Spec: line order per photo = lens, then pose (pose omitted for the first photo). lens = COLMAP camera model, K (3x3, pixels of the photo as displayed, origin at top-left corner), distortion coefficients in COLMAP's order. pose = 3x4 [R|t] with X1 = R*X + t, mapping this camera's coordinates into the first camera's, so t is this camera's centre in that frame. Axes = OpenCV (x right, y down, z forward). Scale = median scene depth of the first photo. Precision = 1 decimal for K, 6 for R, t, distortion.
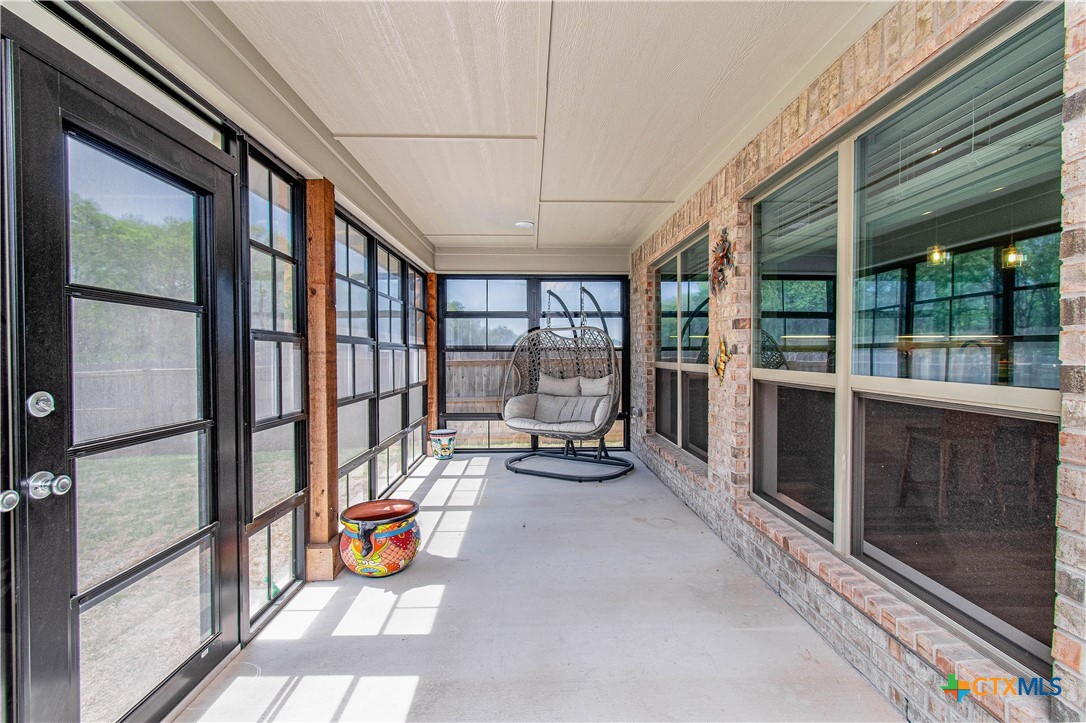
lens RADIAL K [[484.5, 0, 543.3], [0, 484.5, 360.5], [0, 0, 1]] dist [0.001565, 0.000187]
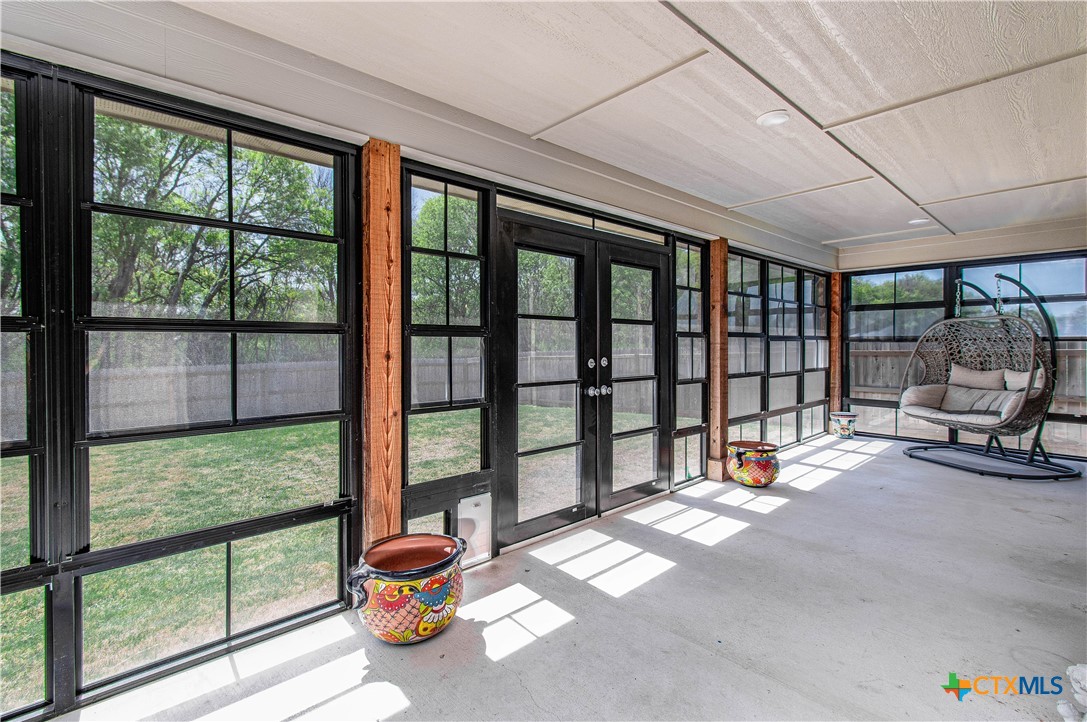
lens RADIAL K [[485.0, 0, 544.8], [0, 485.0, 352.1], [0, 0, 1]] dist [0.001565, 0.000187]
pose [[0.640235, 0.014074, -0.768050, 0.441852], [-0.011021, 0.999898, 0.009136, 0.005294], [0.768100, 0.002615, 0.640324, -0.520159]]
